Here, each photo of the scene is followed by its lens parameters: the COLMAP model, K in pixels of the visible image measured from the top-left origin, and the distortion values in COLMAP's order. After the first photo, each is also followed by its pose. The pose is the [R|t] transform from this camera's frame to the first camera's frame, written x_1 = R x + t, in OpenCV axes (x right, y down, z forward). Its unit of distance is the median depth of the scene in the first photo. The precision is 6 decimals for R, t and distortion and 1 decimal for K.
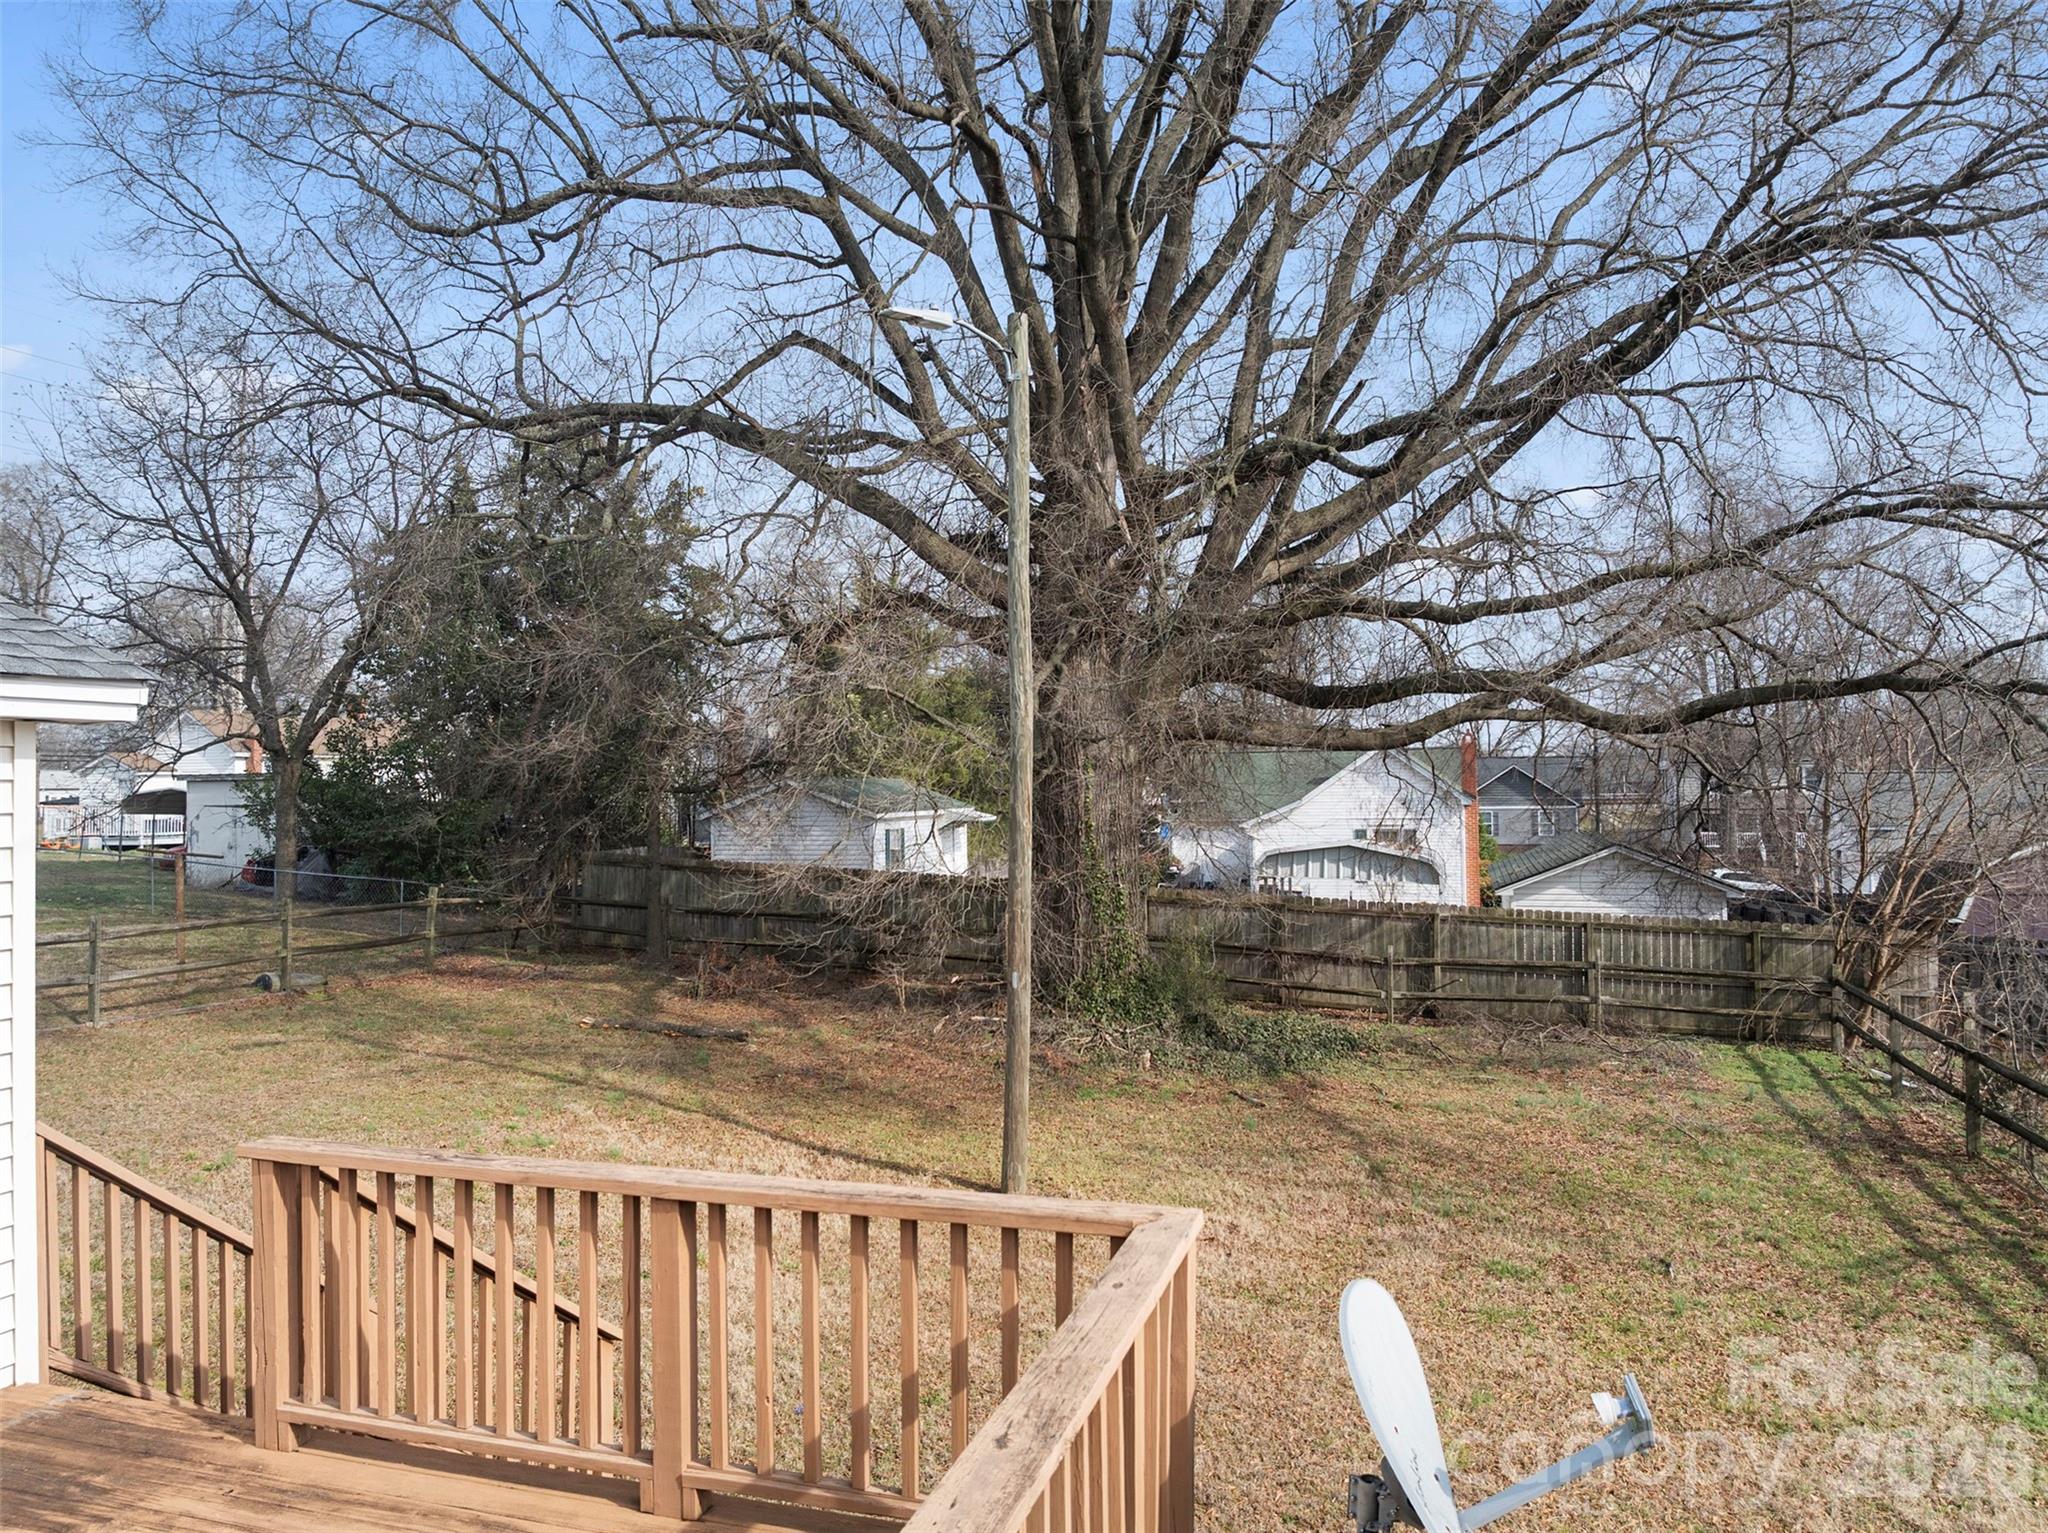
lens RADIAL K [[1439.3, 0, 1024.0], [0, 1439.3, 766.5], [0, 0, 1]] dist [-0.027660, 0.000541]
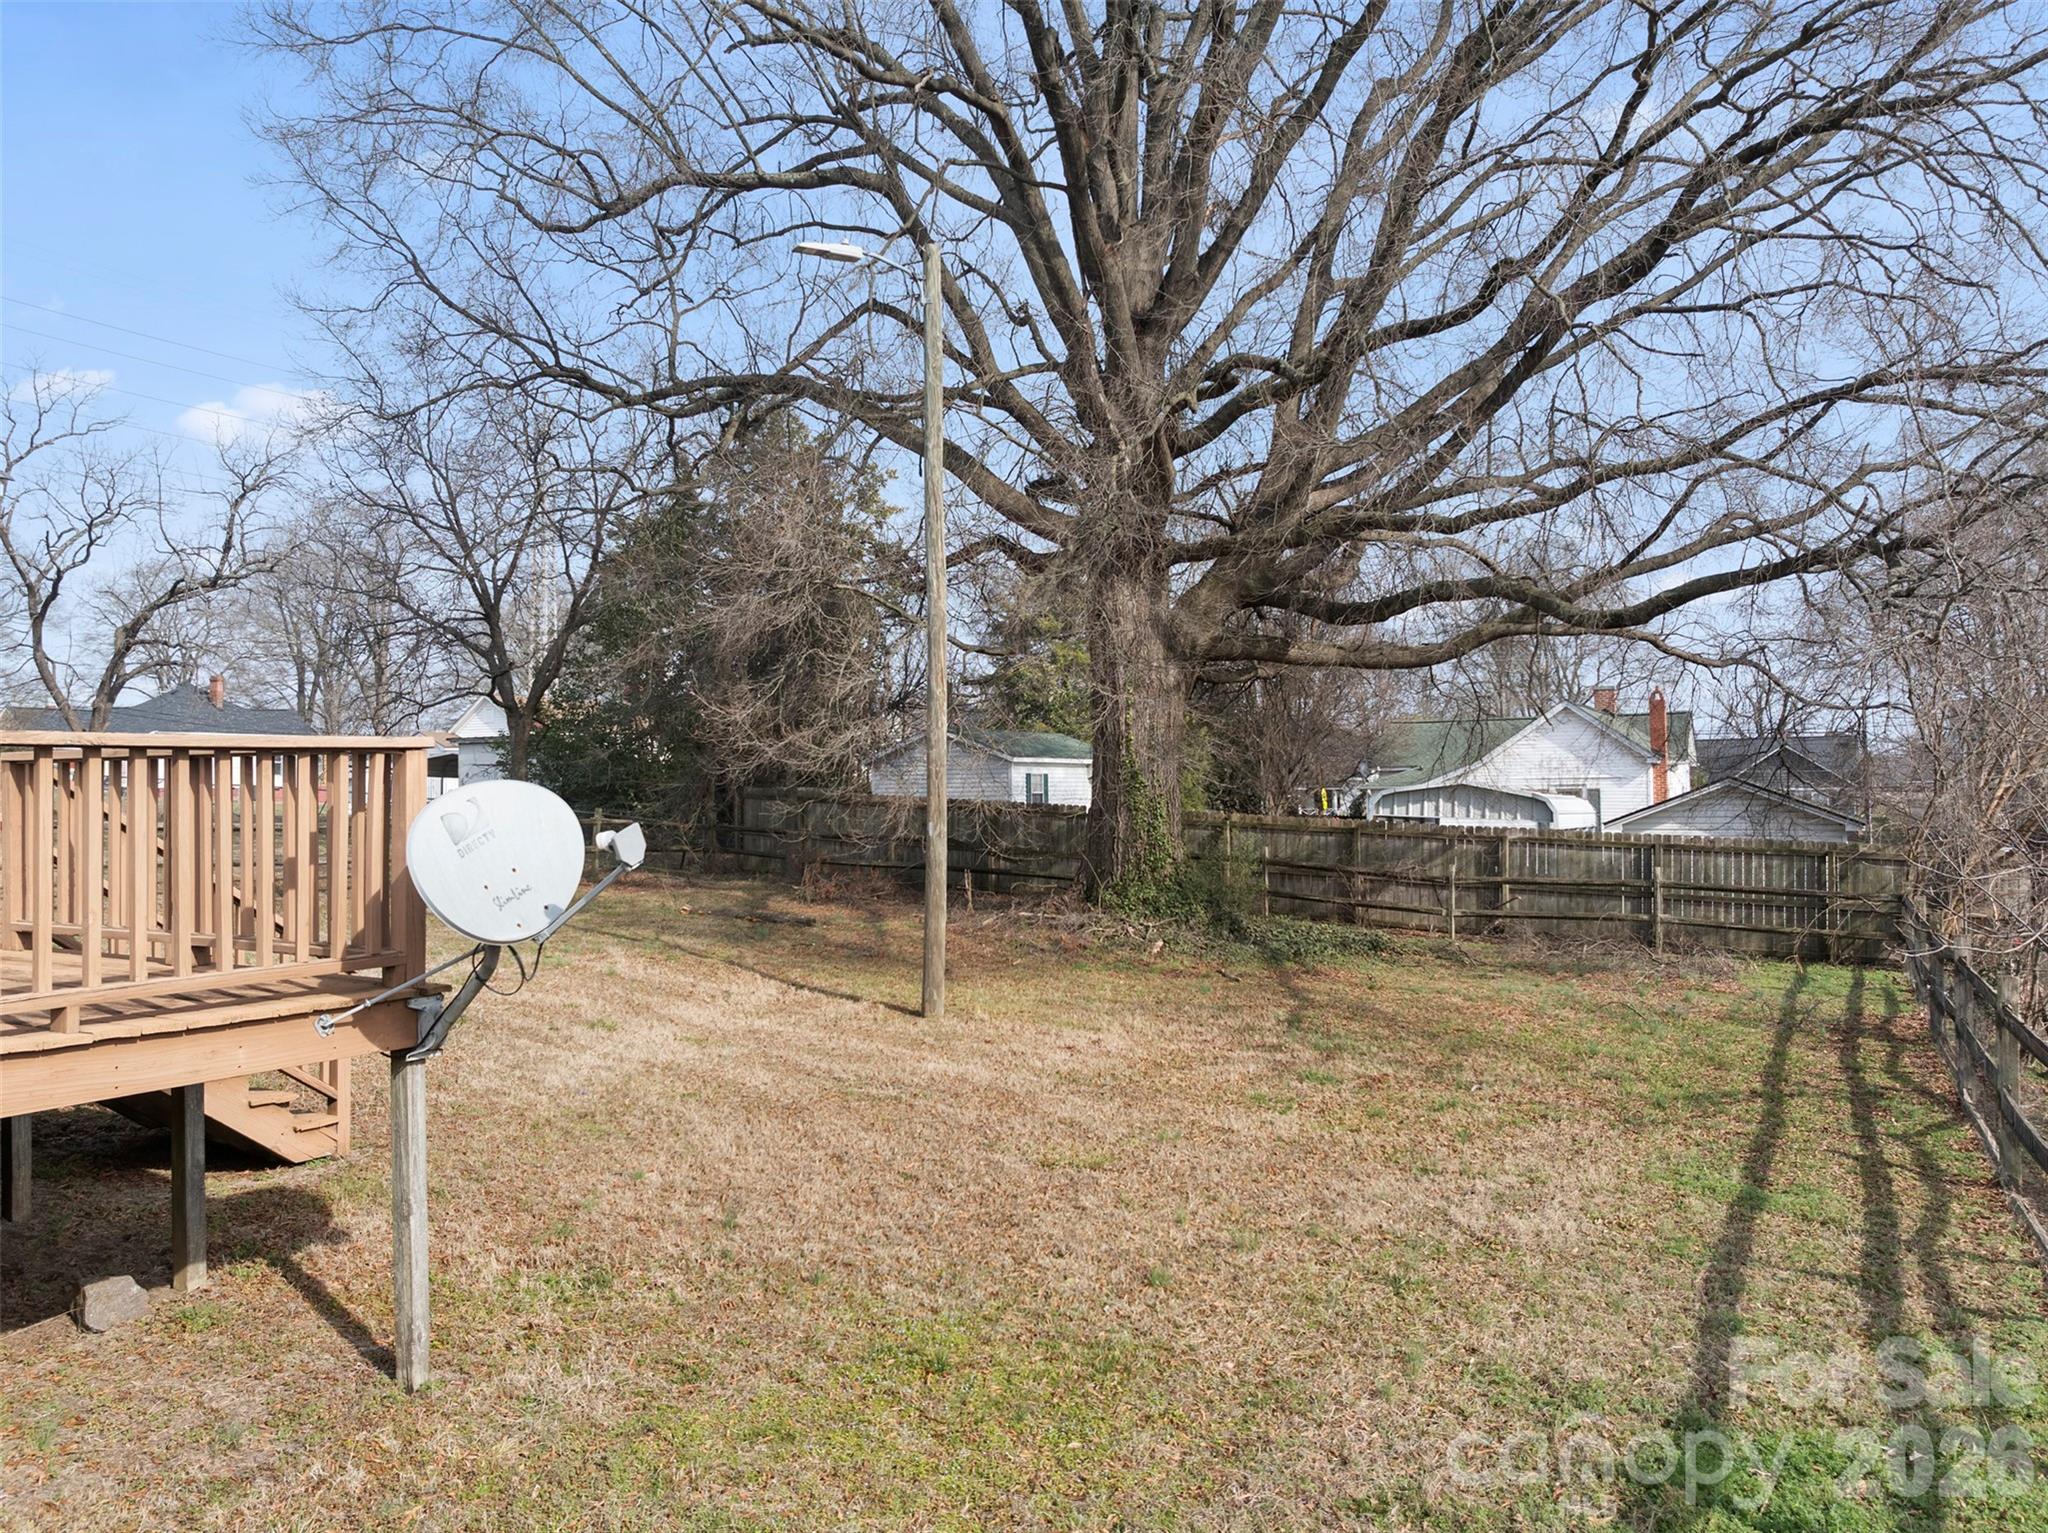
lens RADIAL K [[1419.2, 0, 1024.4], [0, 1419.2, 791.2], [0, 0, 1]] dist [-0.027614, -0.000889]
pose [[0.980698, -0.000524, -0.195529, 0.157318], [0.004292, 0.999813, 0.018846, 0.053137], [0.195483, -0.019321, 0.980517, -0.053042]]
